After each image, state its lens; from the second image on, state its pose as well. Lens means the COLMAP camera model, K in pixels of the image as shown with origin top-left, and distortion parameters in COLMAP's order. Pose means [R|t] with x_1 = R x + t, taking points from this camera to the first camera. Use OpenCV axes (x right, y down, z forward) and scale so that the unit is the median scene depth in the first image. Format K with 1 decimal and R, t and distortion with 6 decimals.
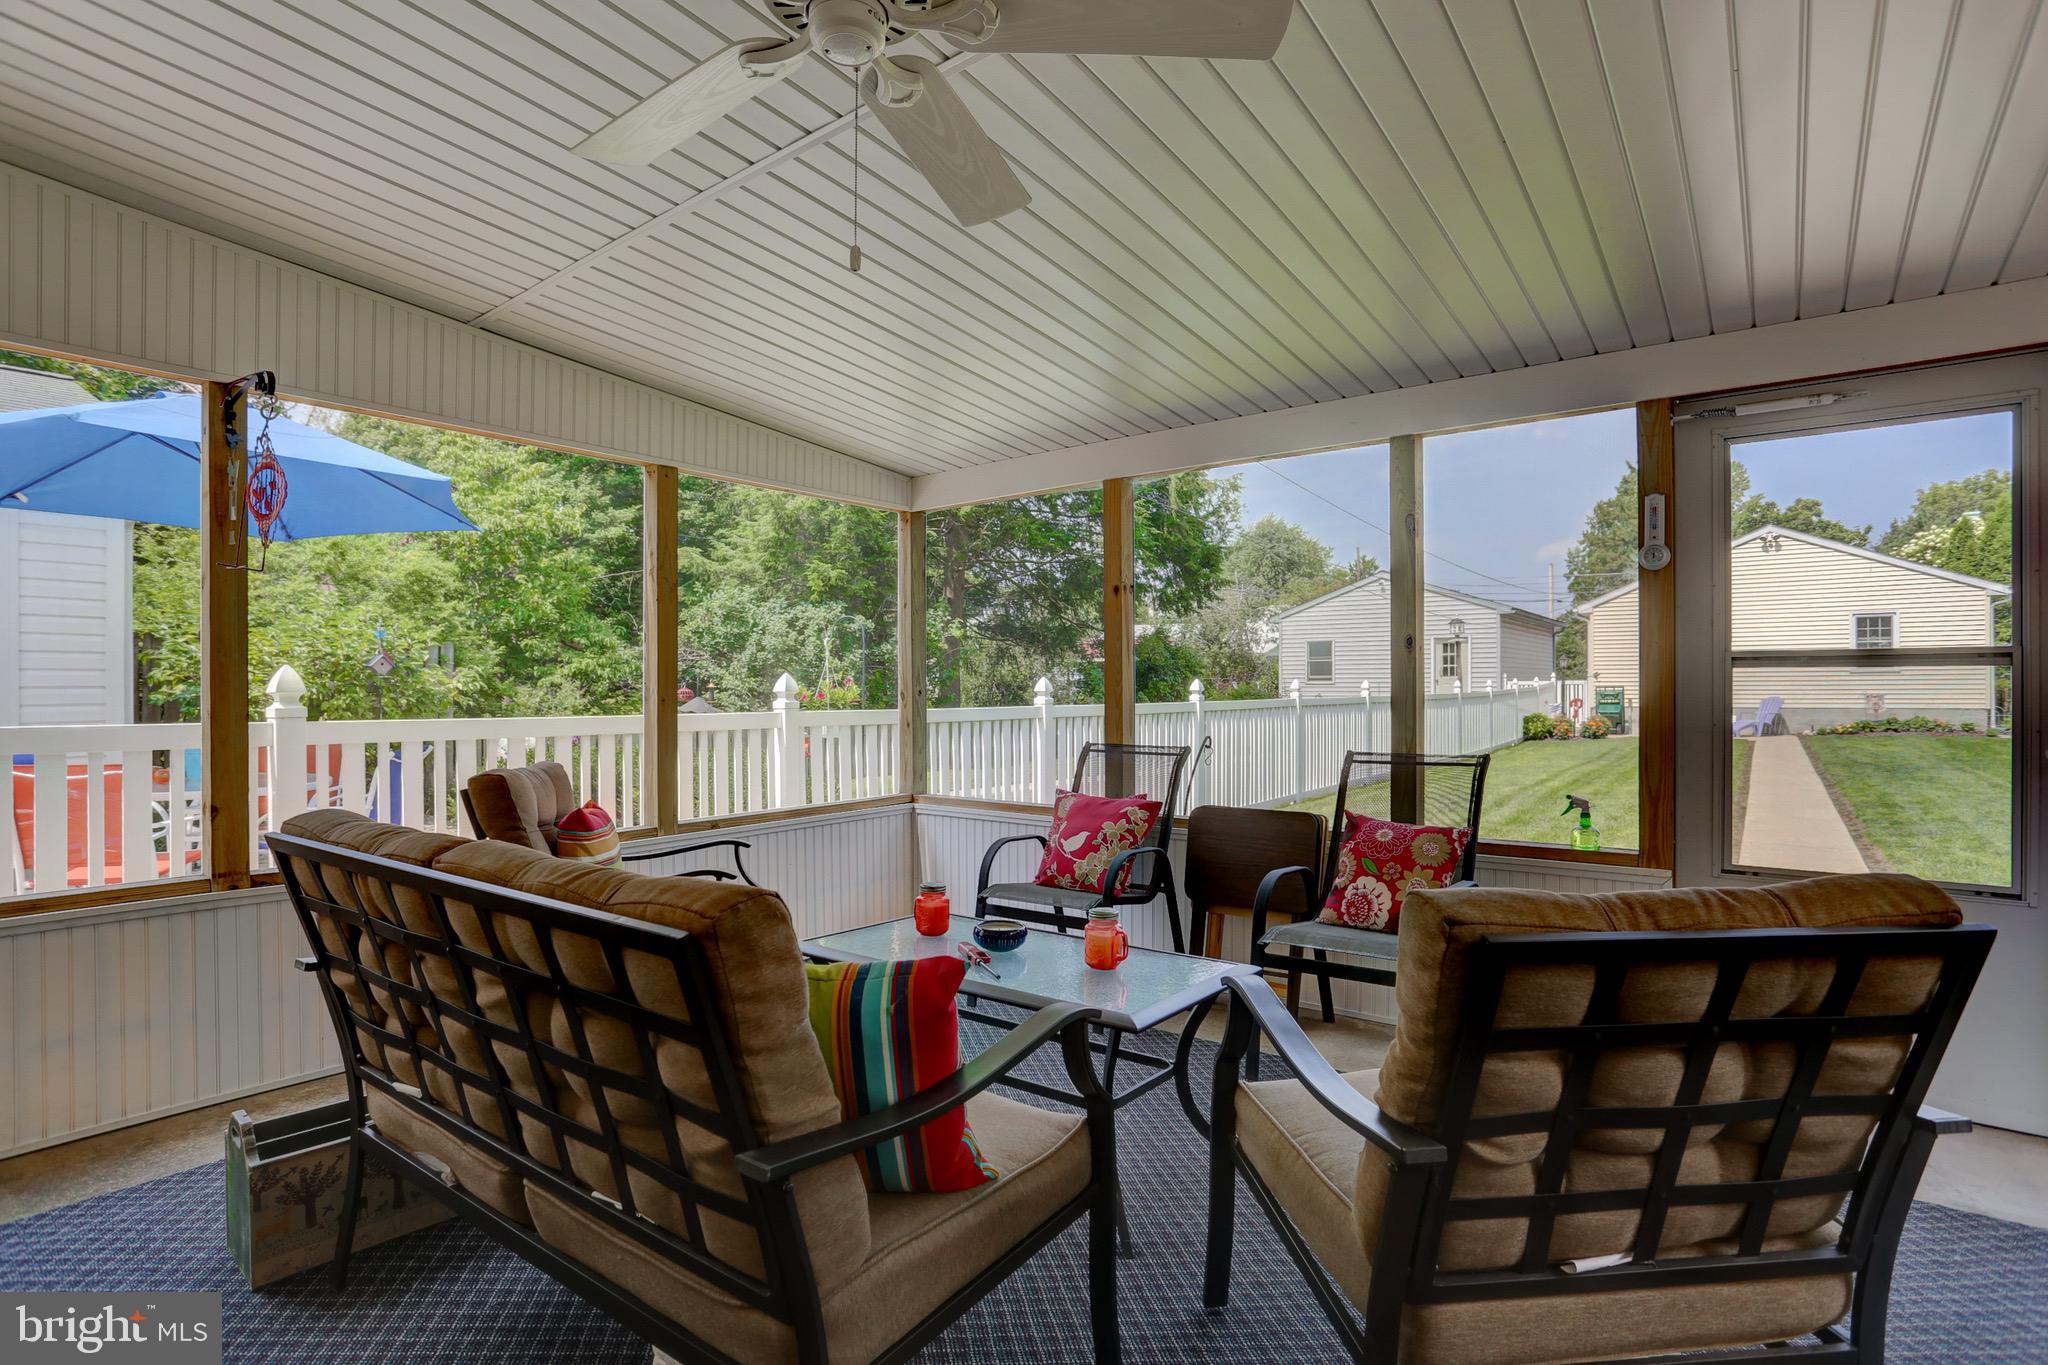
lens RADIAL K [[1007.3, 0, 1025.4], [0, 1007.3, 694.5], [0, 0, 1]] dist [-0.068984, 0.029206]
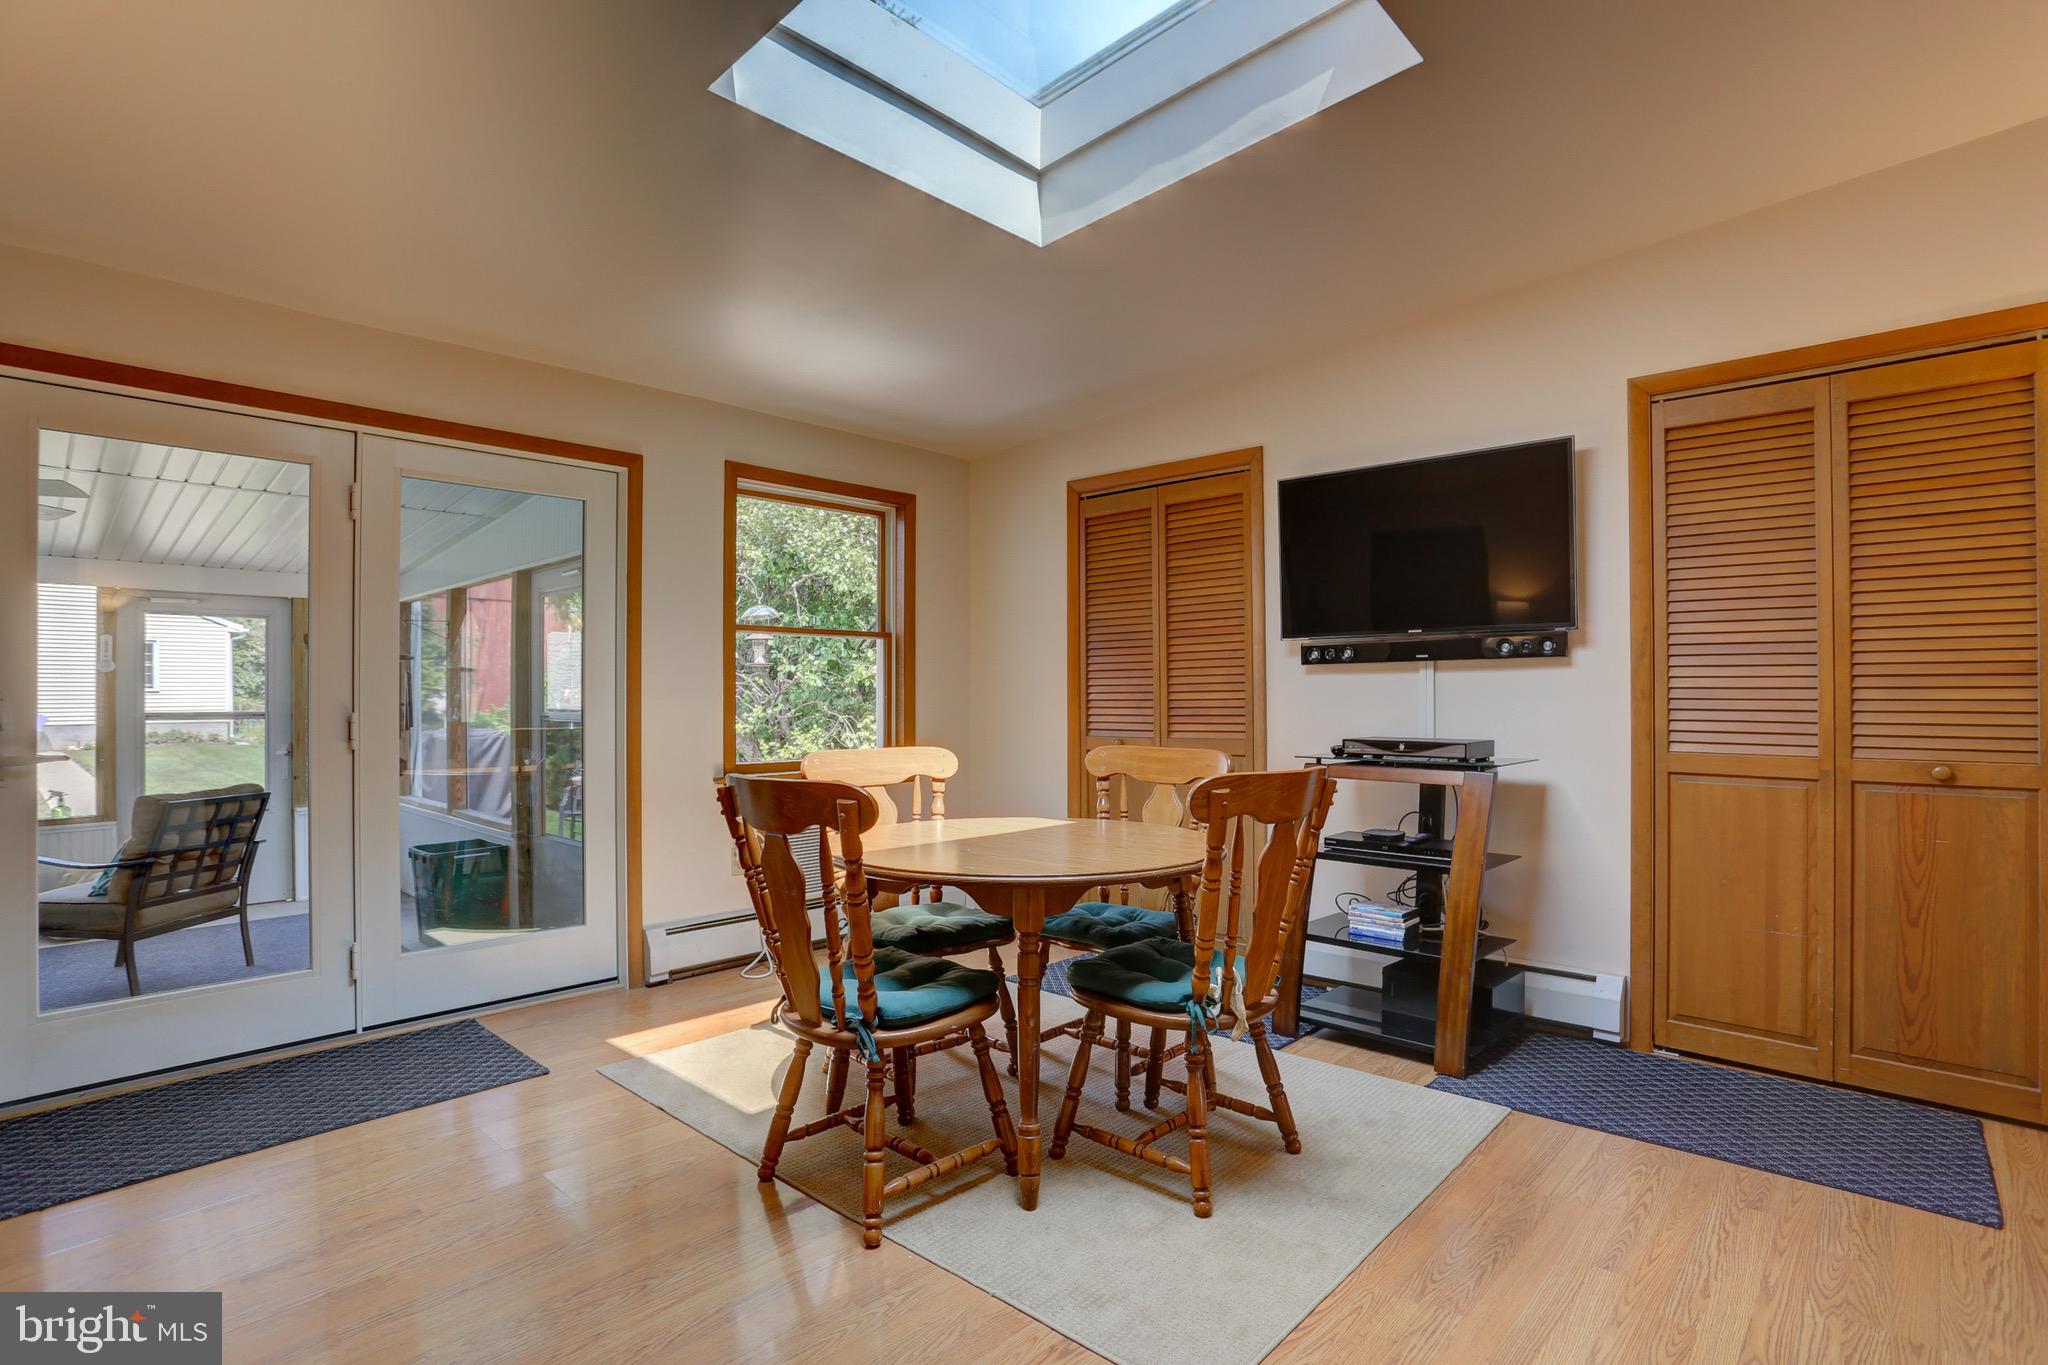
lens RADIAL K [[1007.3, 0, 1025.4], [0, 1007.3, 694.5], [0, 0, 1]] dist [-0.068984, 0.029206]
pose [[0.094866, 0.004910, 0.995478, -0.689359], [0.004711, 0.999974, -0.005381, -0.037162], [-0.995479, 0.005200, 0.094840, -0.633956]]
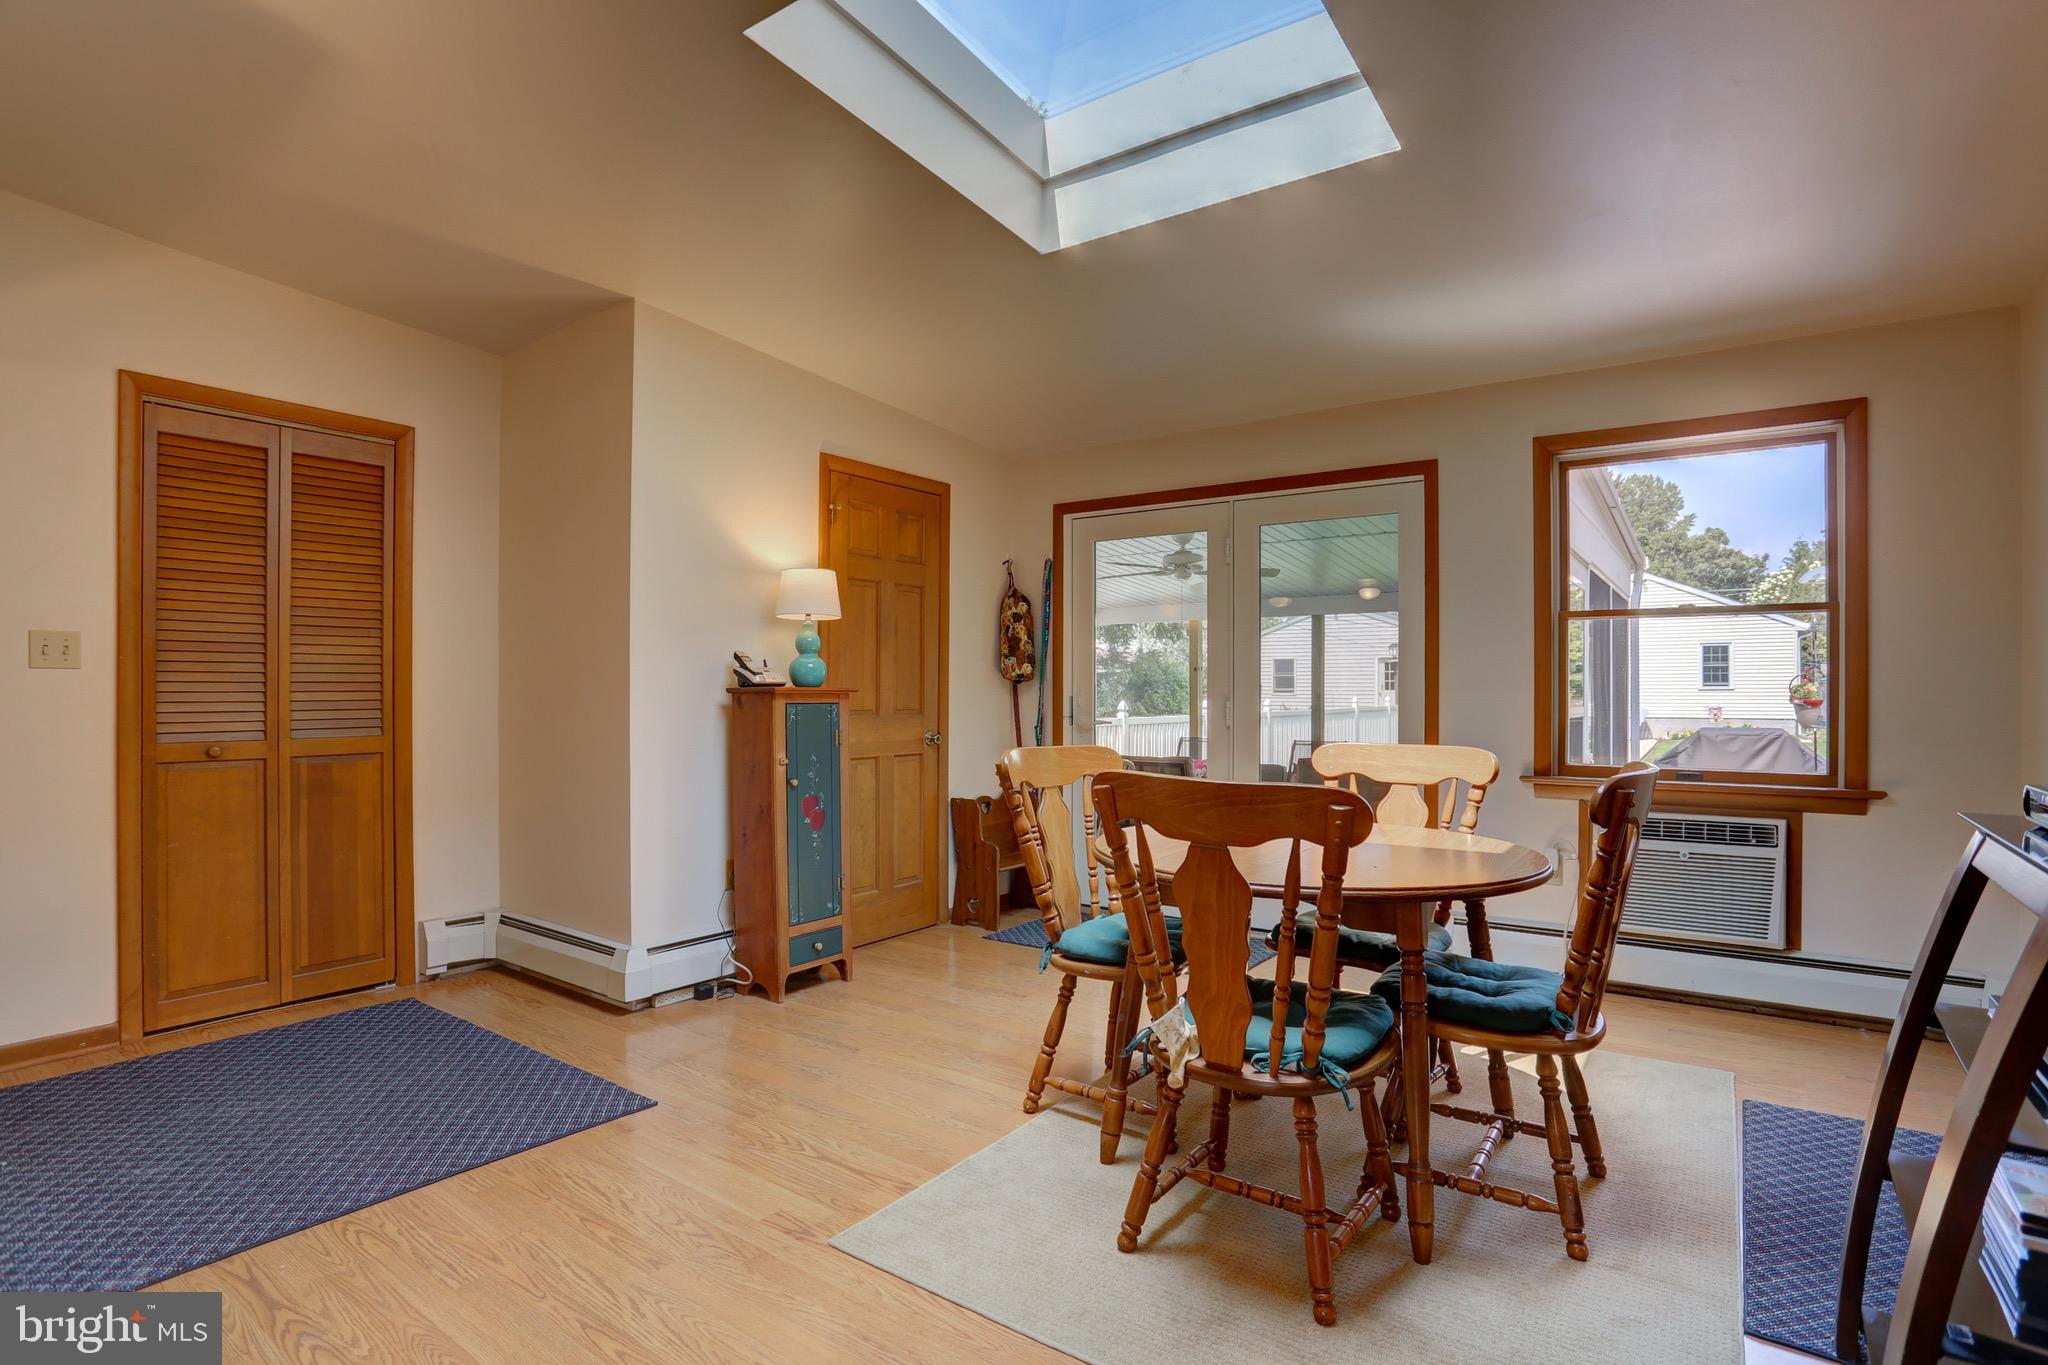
lens RADIAL K [[1038.4, 0, 1036.4], [0, 1038.4, 685.1], [0, 0, 1]] dist [-0.071919, 0.035423]
pose [[0.998711, 0.005780, 0.050420, -0.313116], [-0.005198, 0.999918, -0.011673, -0.034074], [-0.050483, 0.011396, 0.998660, -1.076386]]
